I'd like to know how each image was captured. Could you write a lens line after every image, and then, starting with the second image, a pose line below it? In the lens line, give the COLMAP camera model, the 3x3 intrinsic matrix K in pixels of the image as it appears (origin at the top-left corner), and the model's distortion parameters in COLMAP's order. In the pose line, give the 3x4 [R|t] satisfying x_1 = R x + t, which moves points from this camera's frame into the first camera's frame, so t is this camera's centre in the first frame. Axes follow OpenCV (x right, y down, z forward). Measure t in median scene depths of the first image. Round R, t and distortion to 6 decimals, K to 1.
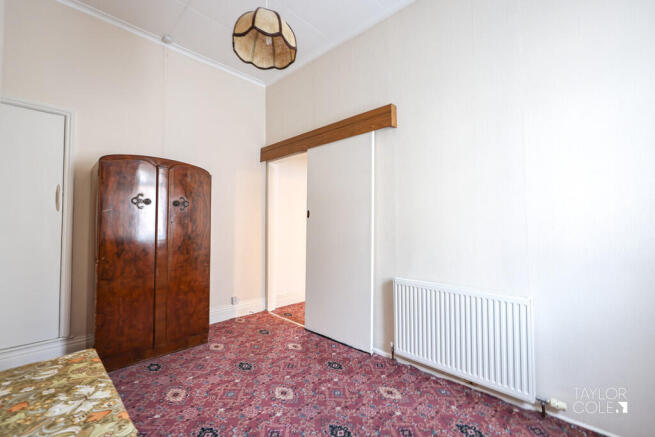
lens RADIAL K [[269.4, 0, 328.7], [0, 269.4, 220.6], [0, 0, 1]] dist [-0.003688, -0.000347]
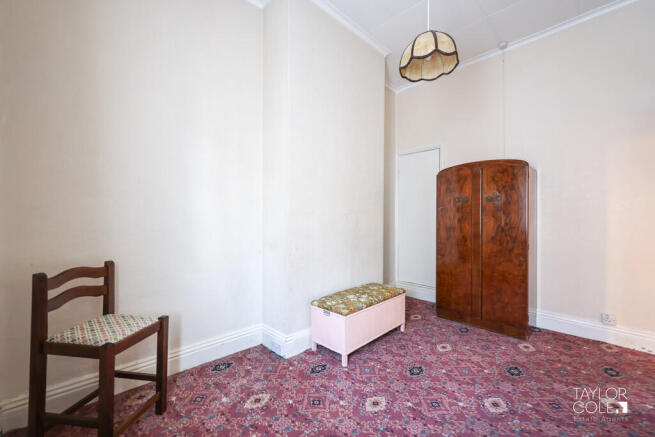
lens RADIAL K [[269.4, 0, 327.3], [0, 269.4, 216.9], [0, 0, 1]] dist [-0.003688, -0.000347]
pose [[-0.030744, -0.003130, -0.999522, 0.559343], [0.021685, 0.999758, -0.003798, 0.002103], [0.999292, -0.021791, -0.030668, 0.354540]]
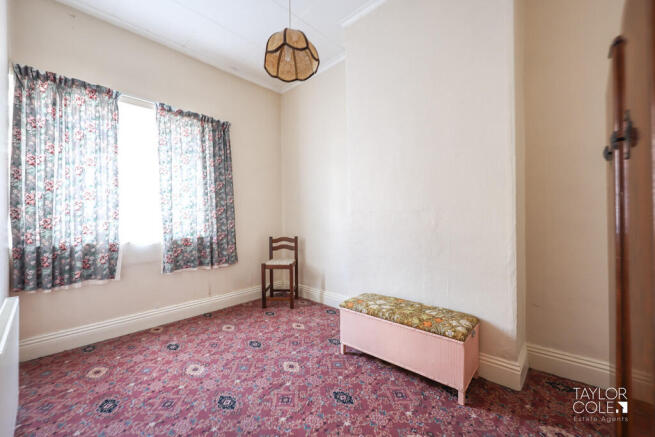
lens RADIAL K [[269.4, 0, 326.2], [0, 269.4, 217.1], [0, 0, 1]] dist [-0.003688, -0.000347]
pose [[-0.999778, 0.020651, 0.004142, -0.234070], [0.020553, 0.999535, -0.022533, 0.024701], [-0.004606, -0.022443, -0.999738, 1.285596]]
